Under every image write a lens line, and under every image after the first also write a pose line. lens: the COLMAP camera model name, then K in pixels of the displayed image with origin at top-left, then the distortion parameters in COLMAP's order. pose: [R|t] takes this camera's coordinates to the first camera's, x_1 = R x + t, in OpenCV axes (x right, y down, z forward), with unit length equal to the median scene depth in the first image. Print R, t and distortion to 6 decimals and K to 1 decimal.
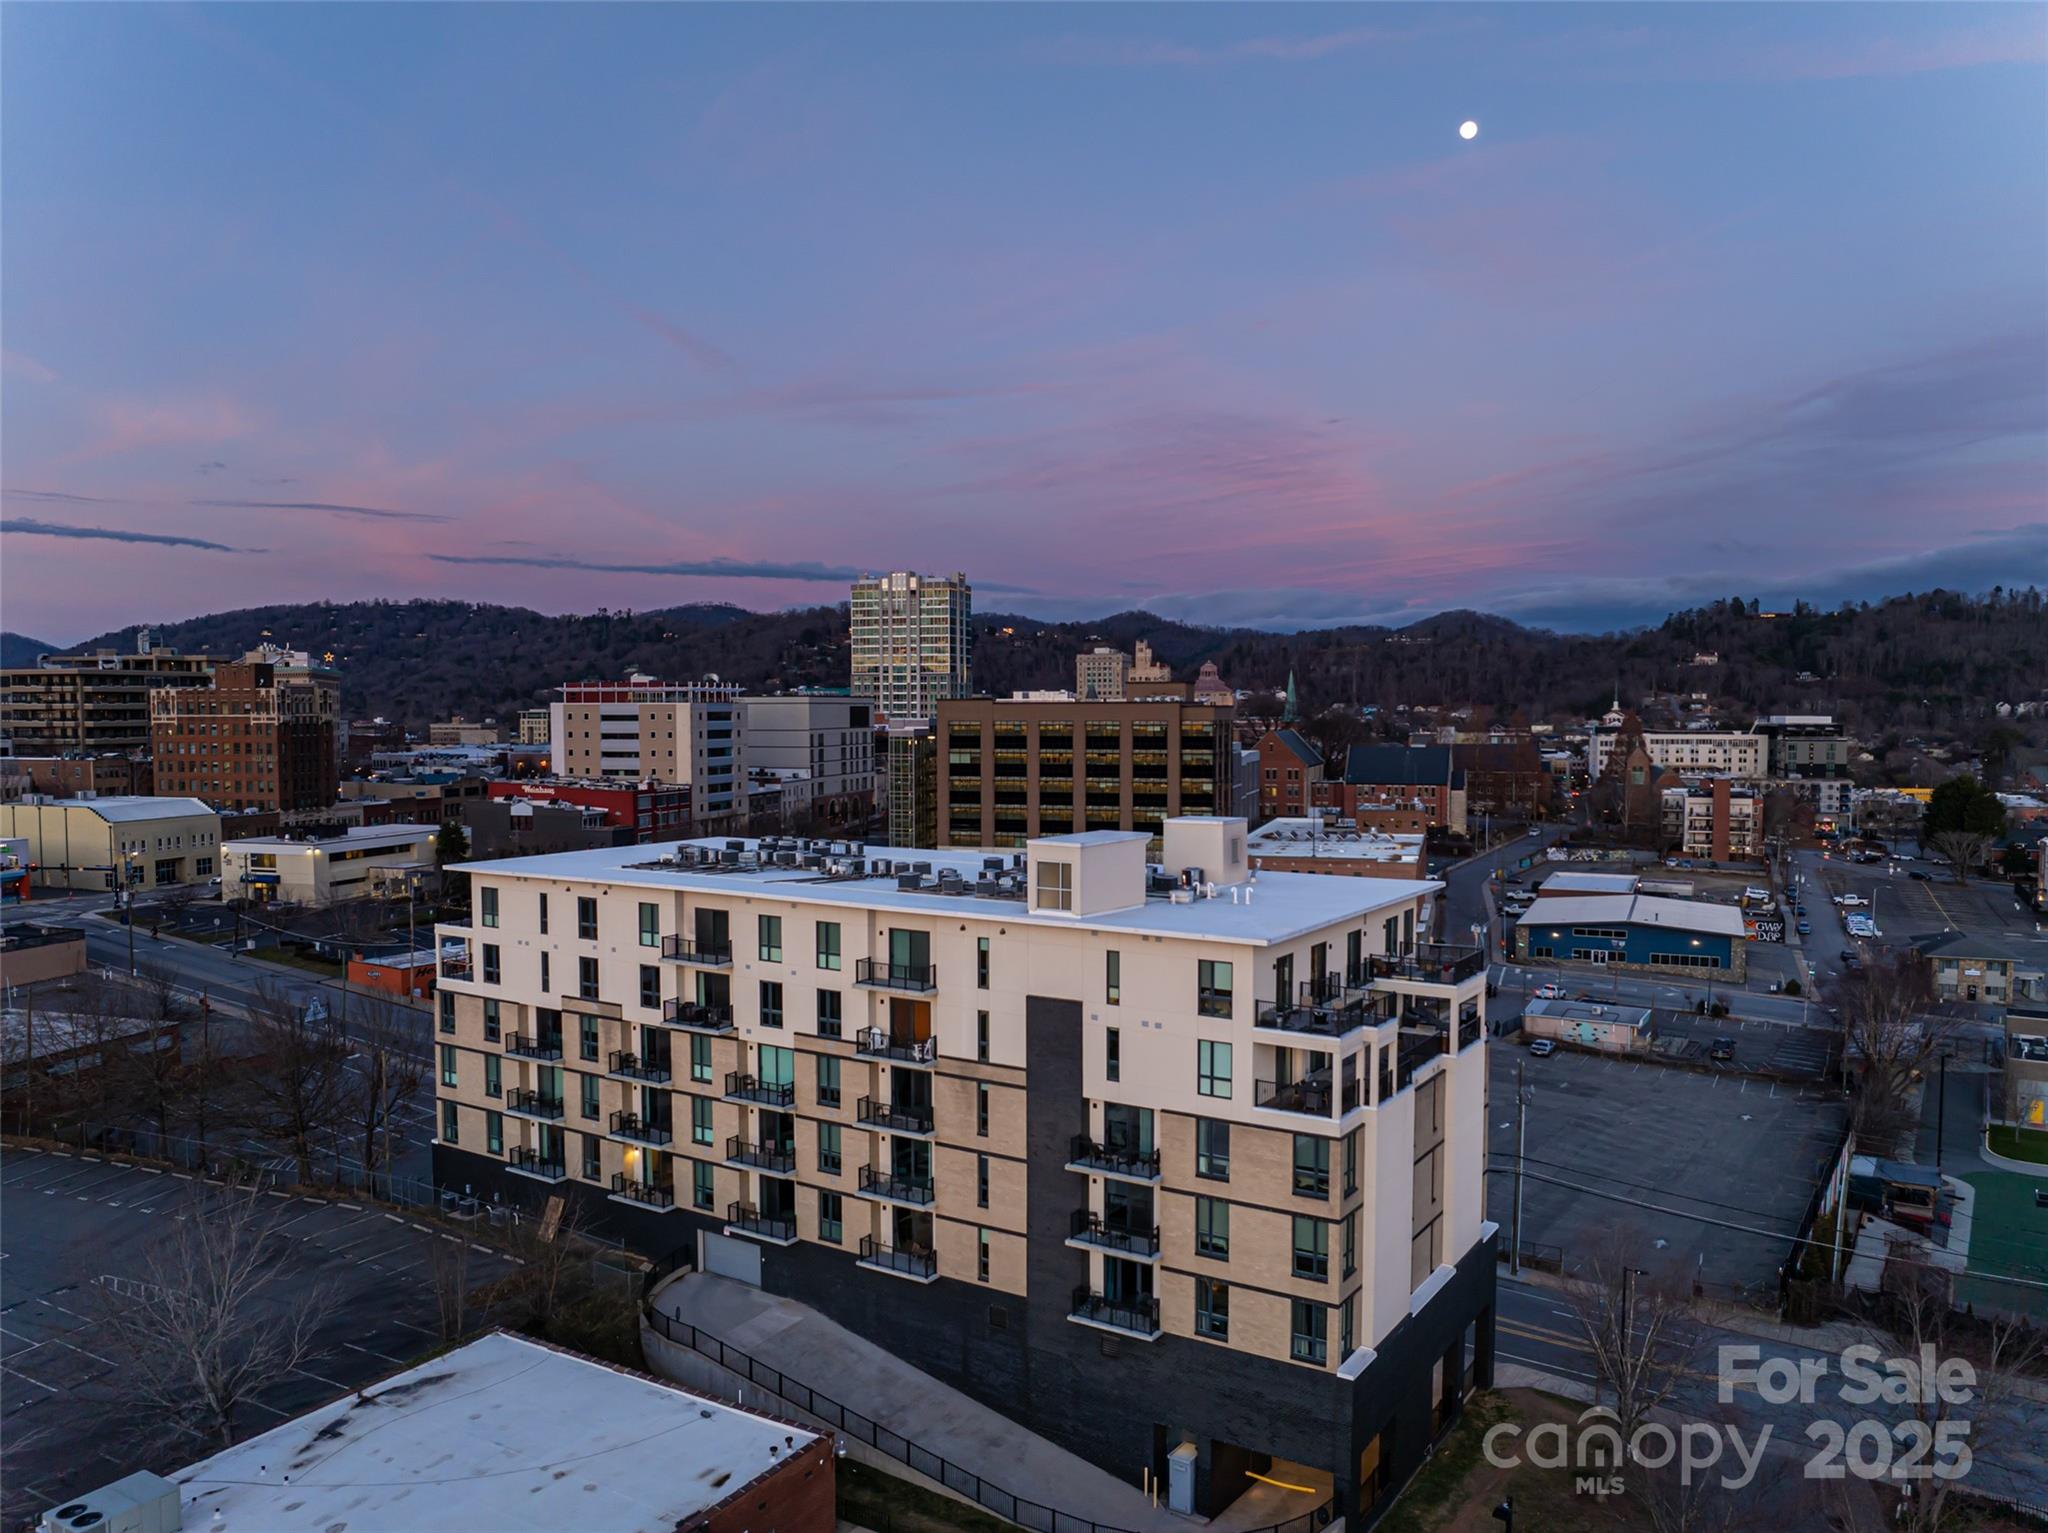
lens RADIAL K [[1492.0, 0, 1024.0], [0, 1492.0, 766.5], [0, 0, 1]] dist [-0.026737, -0.004233]
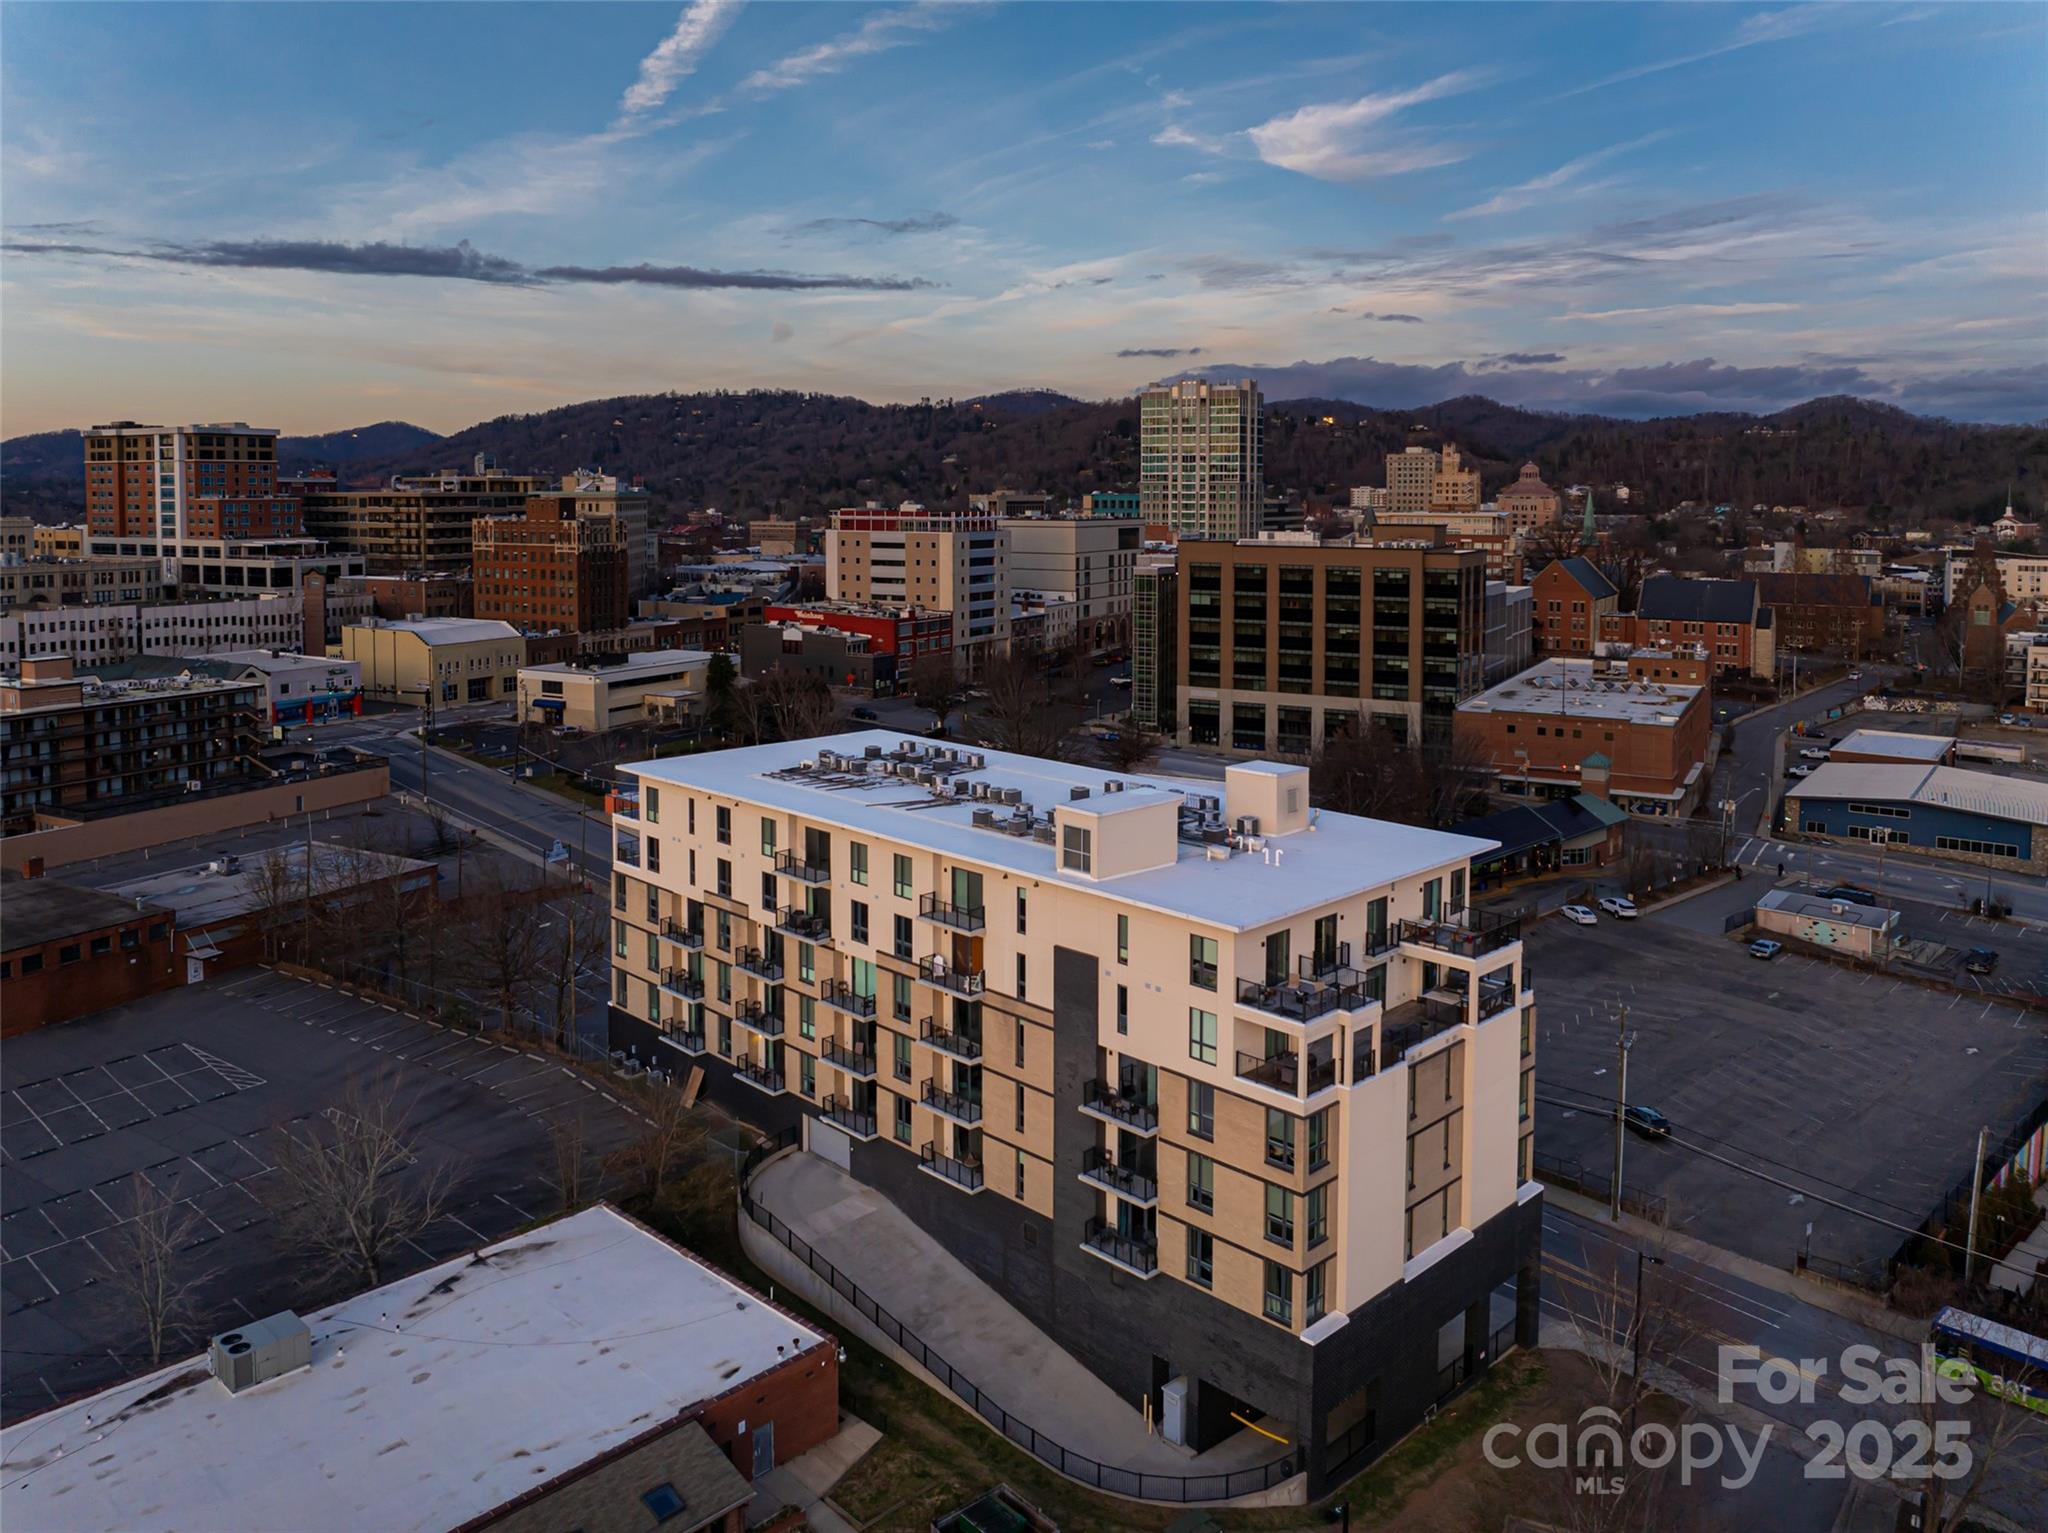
lens RADIAL K [[1517.9, 0, 1021.7], [0, 1517.9, 552.1], [0, 0, 1]] dist [-0.014313, -0.009835]
pose [[0.977277, 0.014206, -0.211487, 0.171050], [-0.014583, 0.999894, -0.000222, -0.109980], [0.211462, 0.003301, 0.977381, -0.077600]]
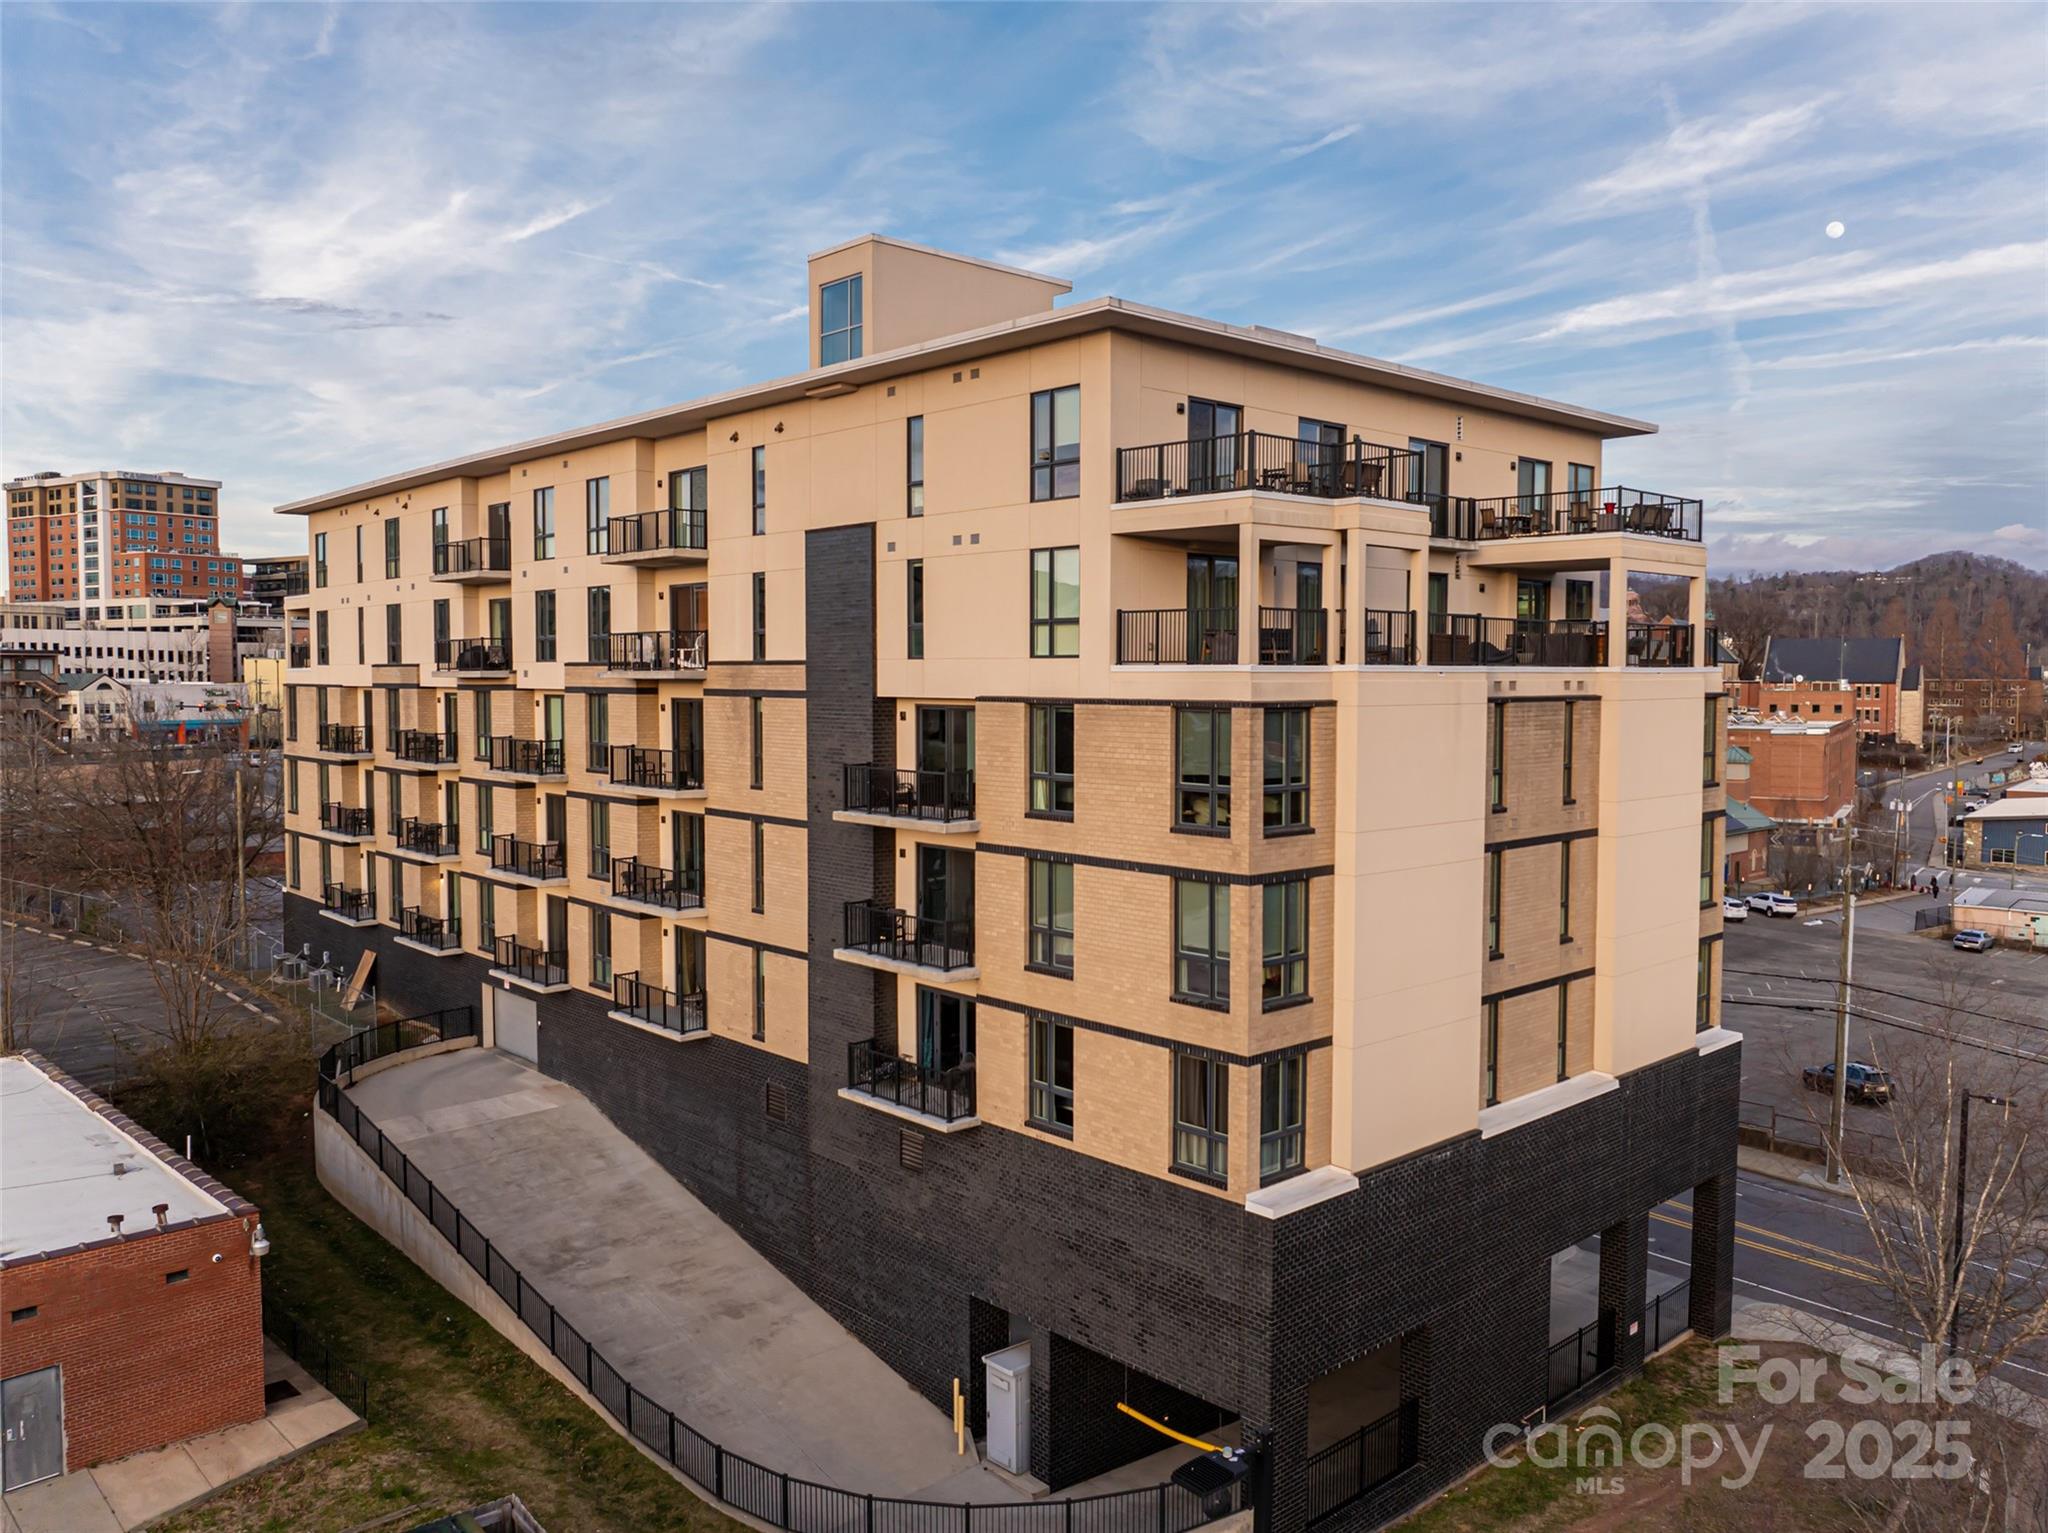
lens RADIAL K [[1584.6, 0, 1064.0], [0, 1584.6, 719.4], [0, 0, 1]] dist [-0.031605, -0.004305]
pose [[0.973305, 0.015071, -0.229021, 0.193615], [-0.016223, 0.999863, -0.003146, 0.184572], [0.228942, 0.006778, 0.973416, 0.353442]]
